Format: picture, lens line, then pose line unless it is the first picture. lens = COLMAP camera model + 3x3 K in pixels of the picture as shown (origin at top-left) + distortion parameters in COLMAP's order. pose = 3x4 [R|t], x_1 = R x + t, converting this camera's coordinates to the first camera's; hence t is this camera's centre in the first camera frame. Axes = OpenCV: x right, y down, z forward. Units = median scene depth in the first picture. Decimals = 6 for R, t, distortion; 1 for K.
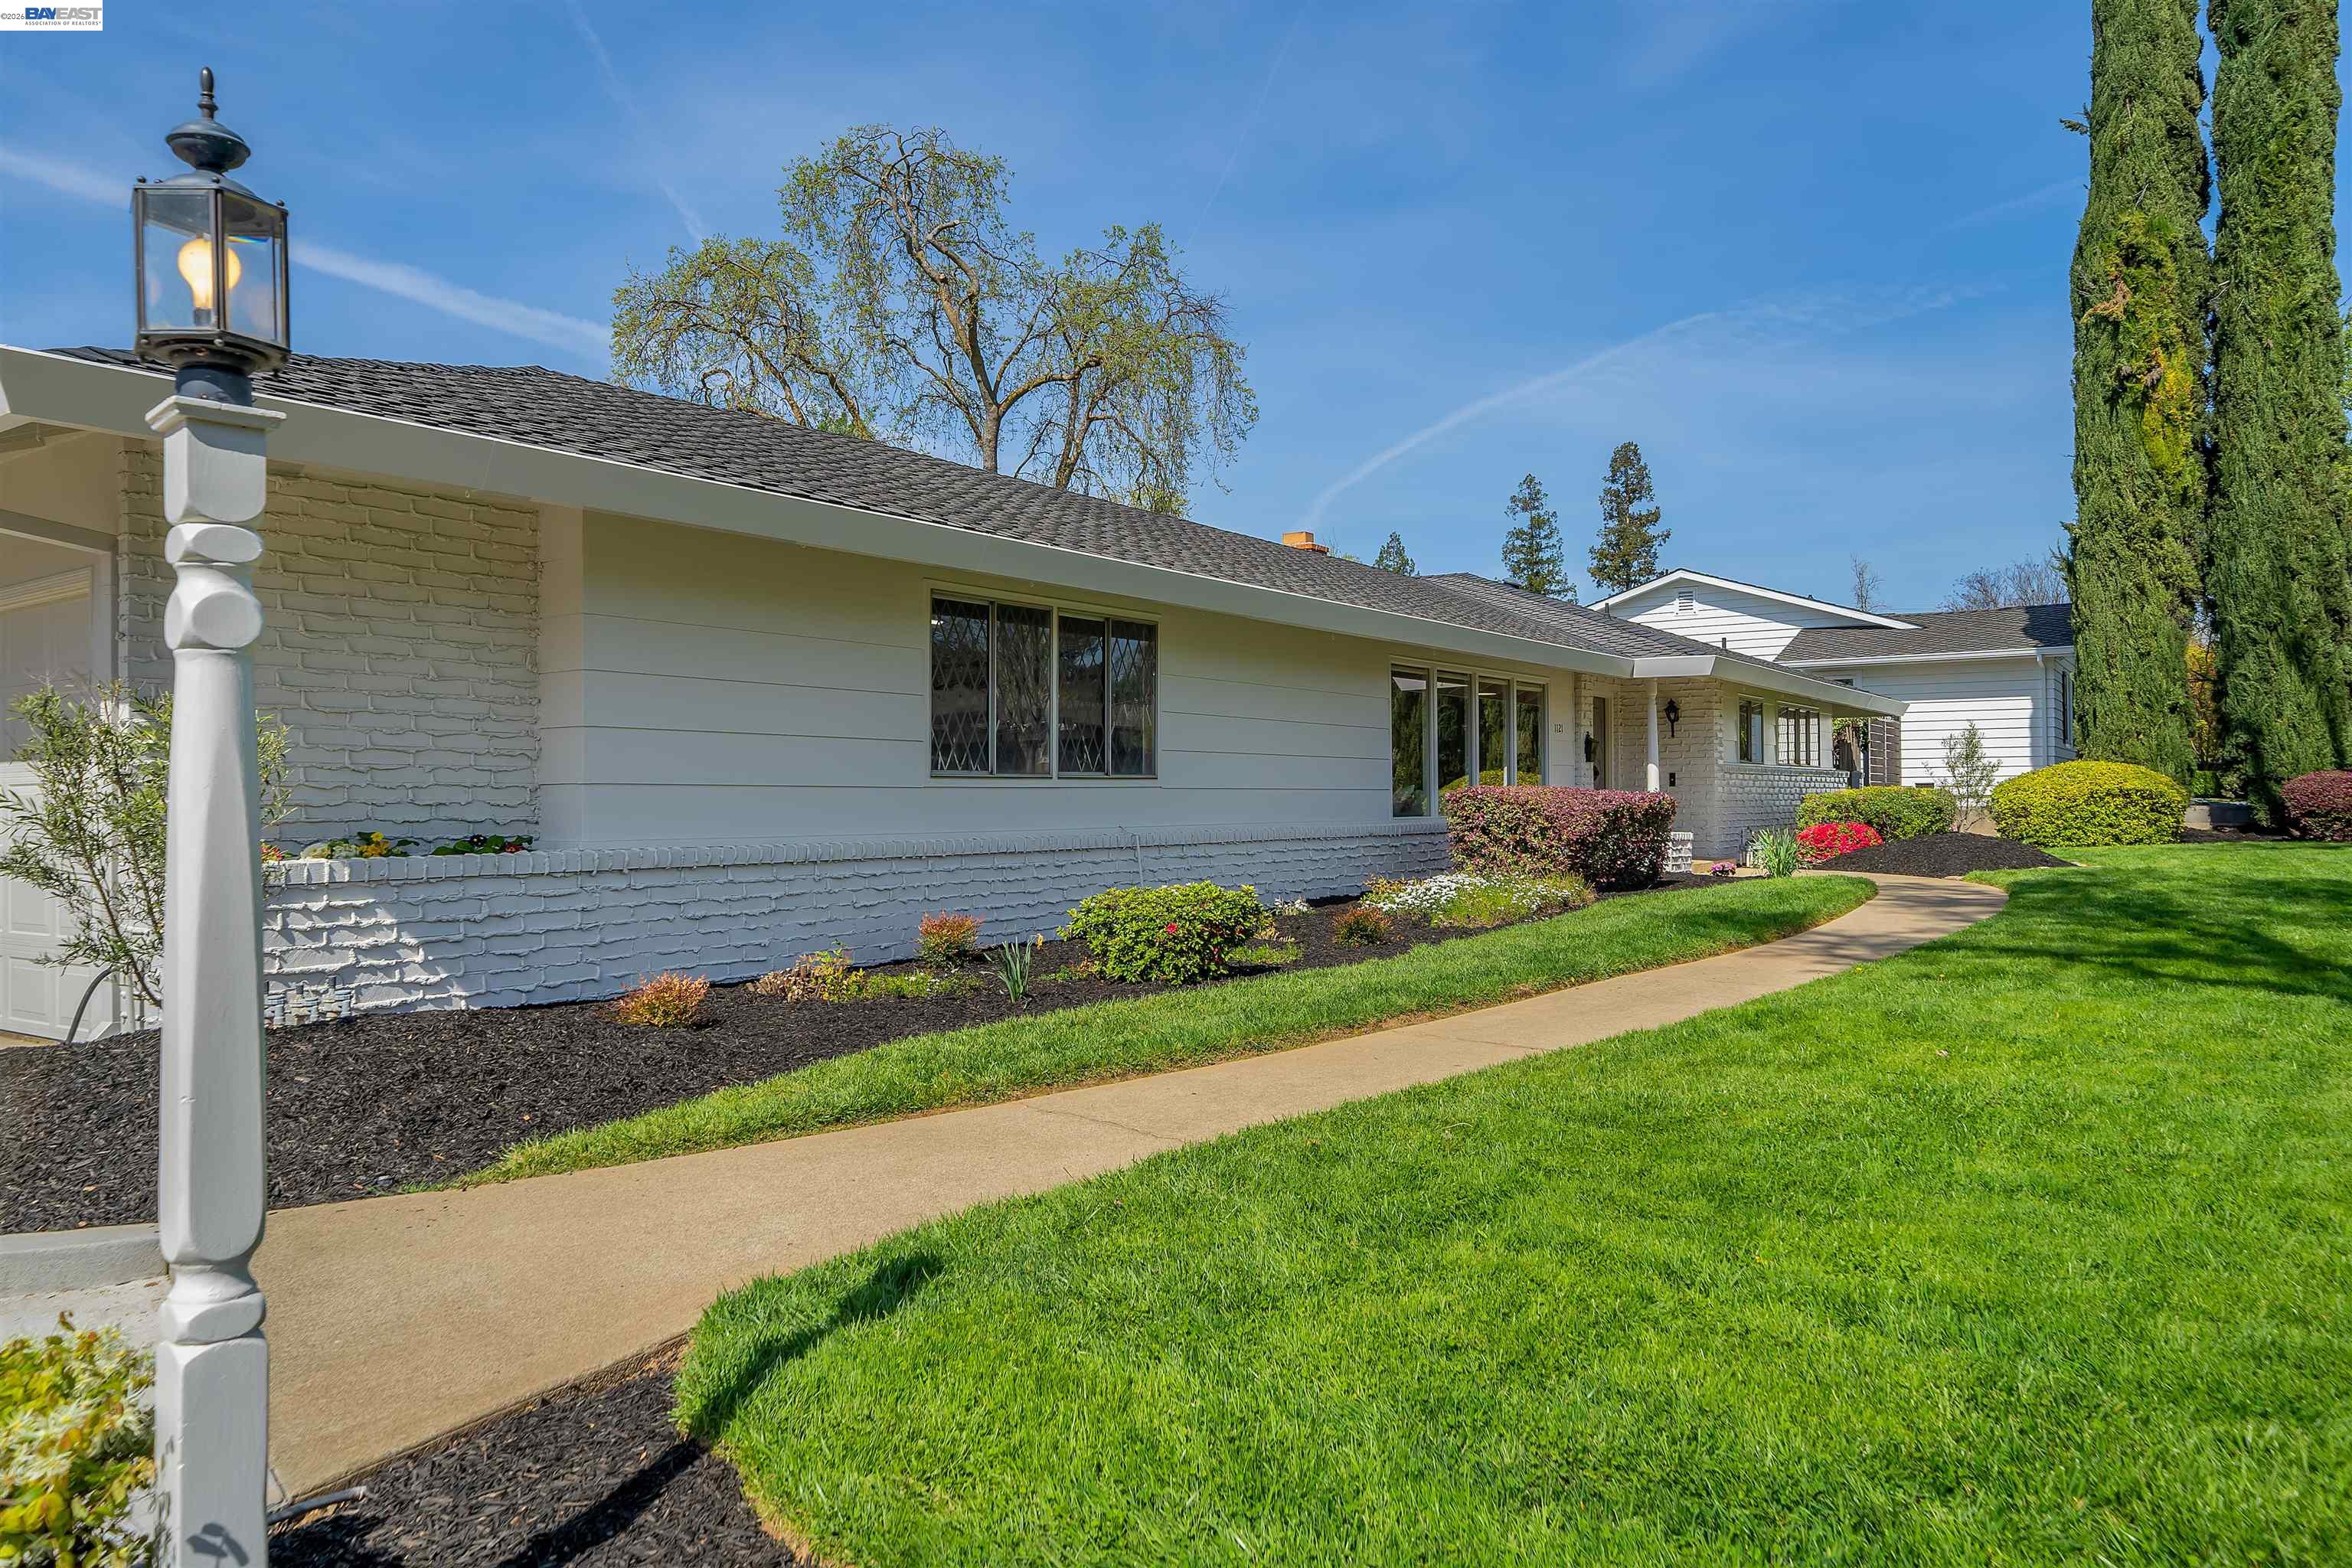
lens RADIAL K [[1606.4, 0, 1178.4], [0, 1606.4, 786.2], [0, 0, 1]] dist [-0.009848, -0.000900]
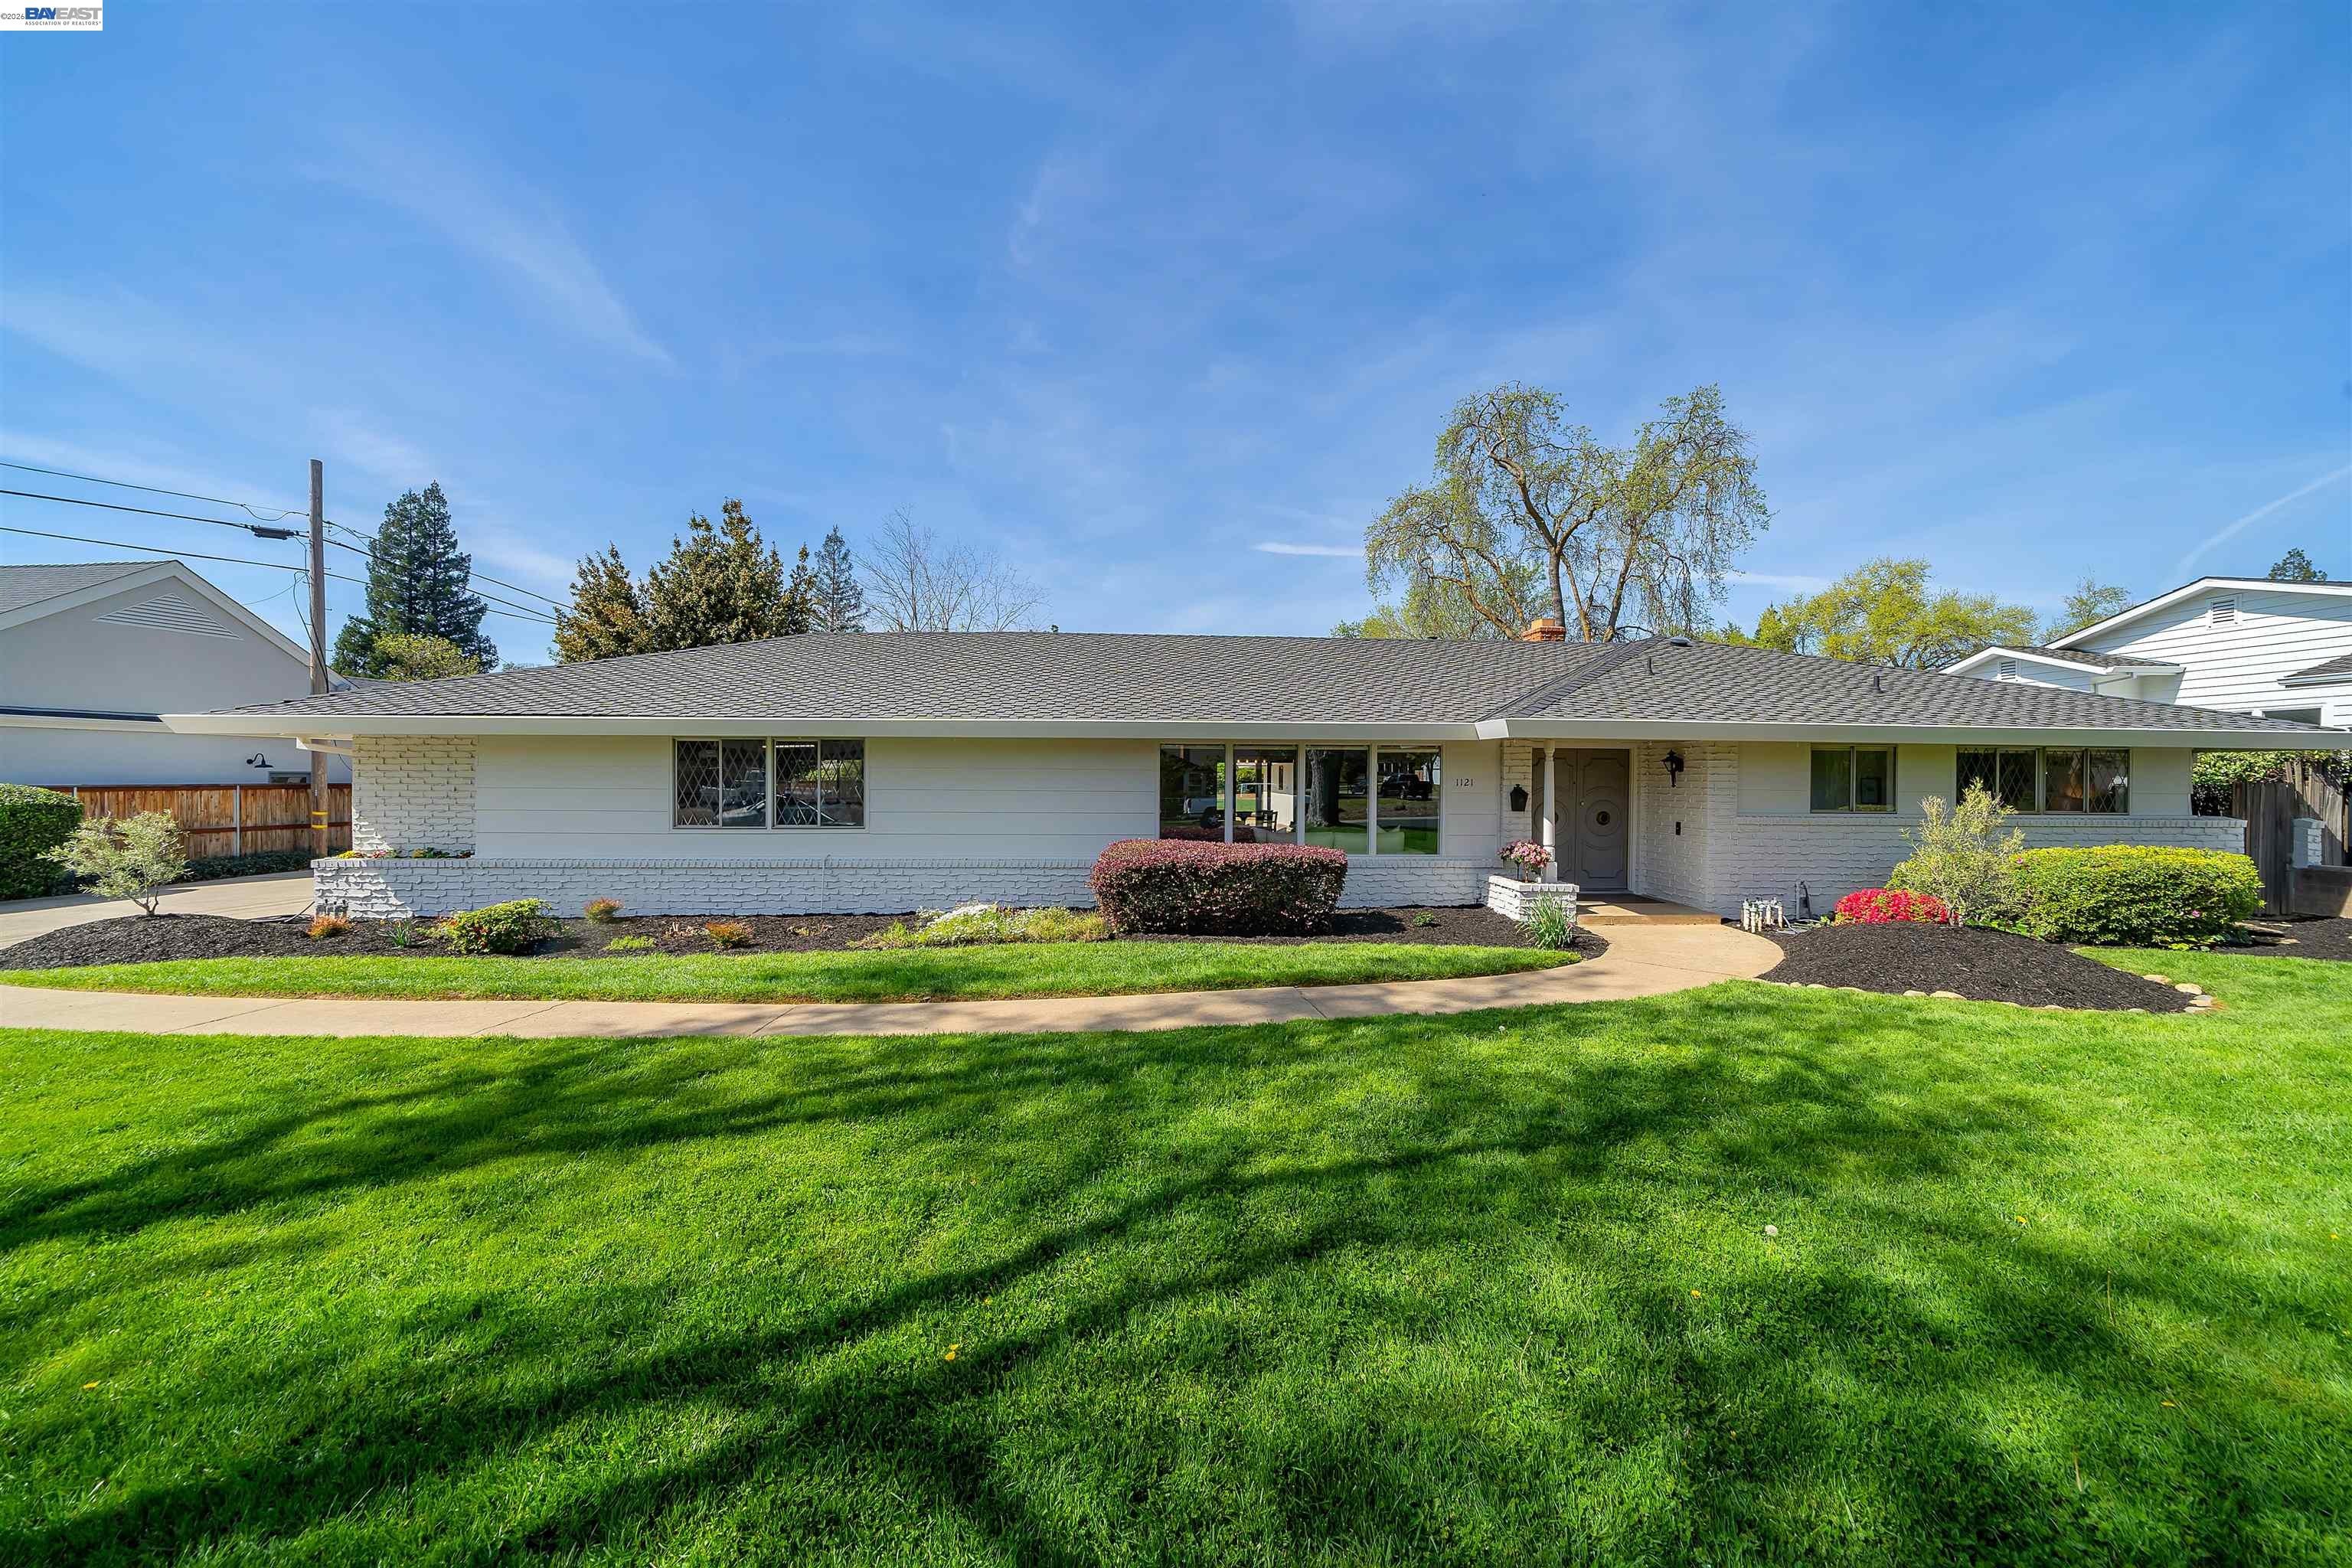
lens RADIAL K [[807.8, 0, 1164.5], [0, 807.8, 780.3], [0, 0, 1]] dist [0.000821, 0.000004]
pose [[0.614893, 0.012324, -0.788515, 0.897211], [-0.002892, 0.999906, 0.013373, -0.071357], [0.788606, -0.005942, 0.614871, 0.741453]]
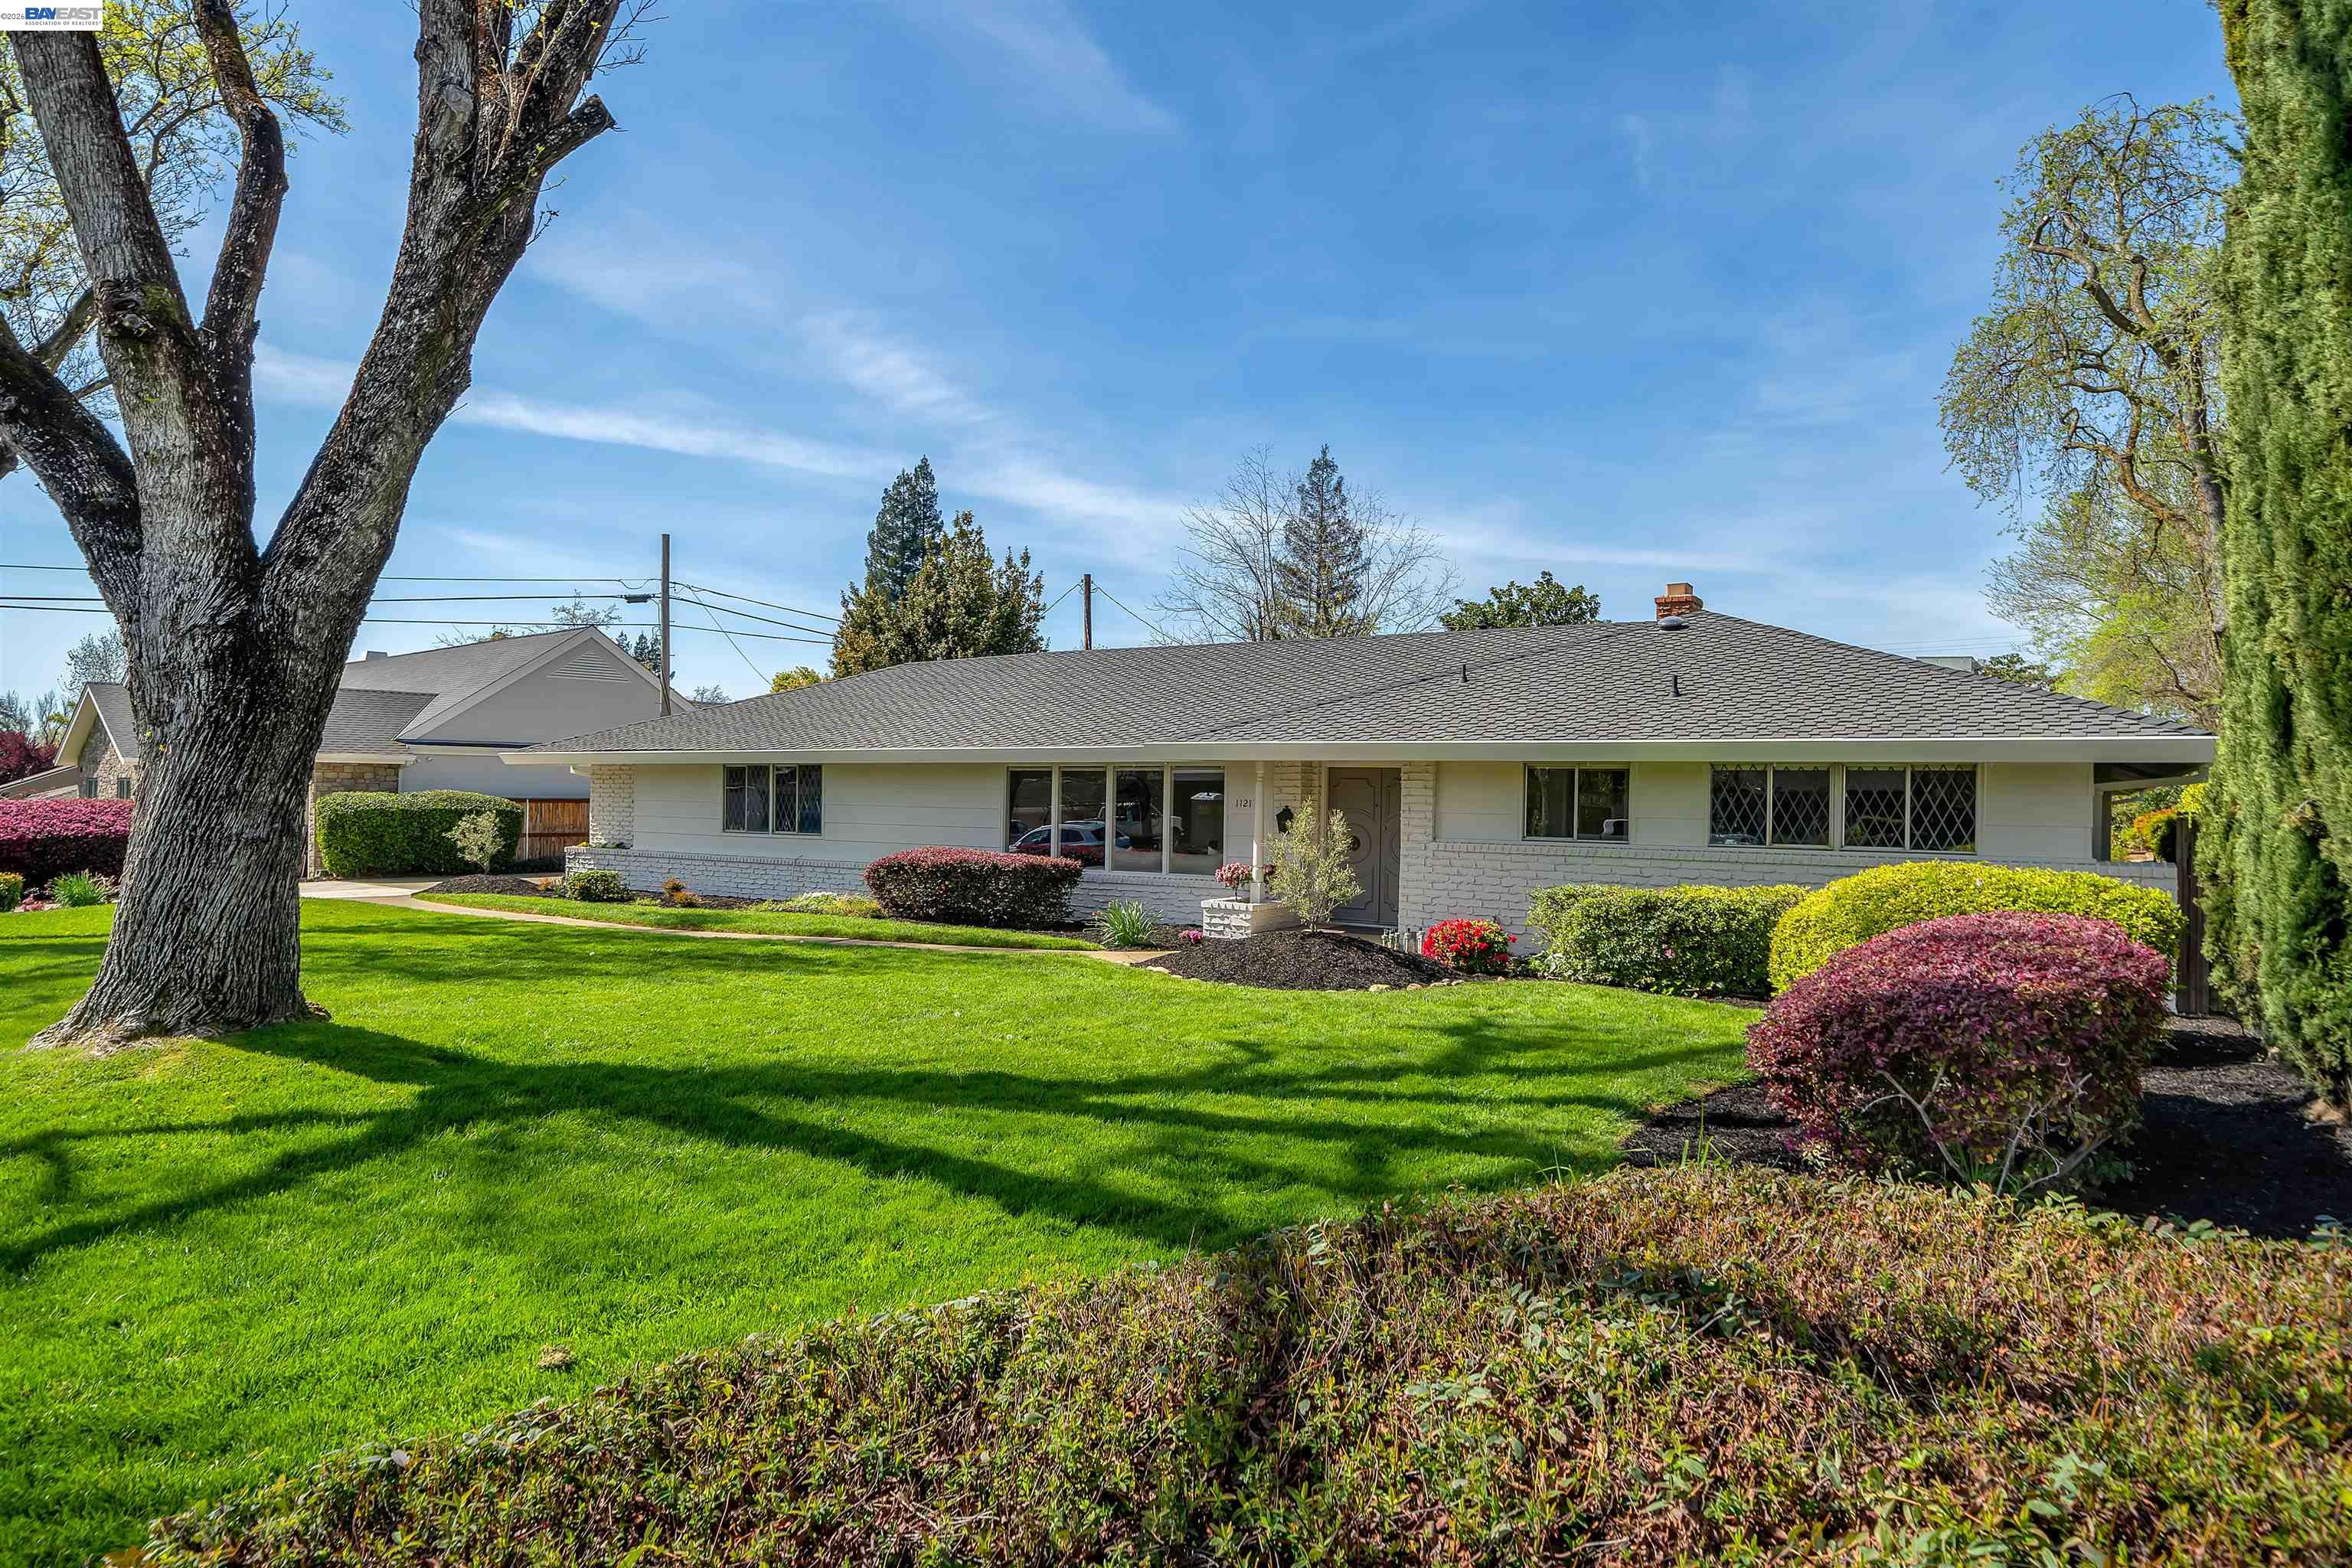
lens RADIAL K [[1399.7, 0, 1177.6], [0, 1399.7, 801.2], [0, 0, 1]] dist [0.001635, 0.000066]
pose [[0.051130, 0.008234, -0.998658, 1.969419], [-0.007494, 0.999941, 0.007861, -0.071719], [0.998664, 0.007082, 0.051189, 1.431665]]
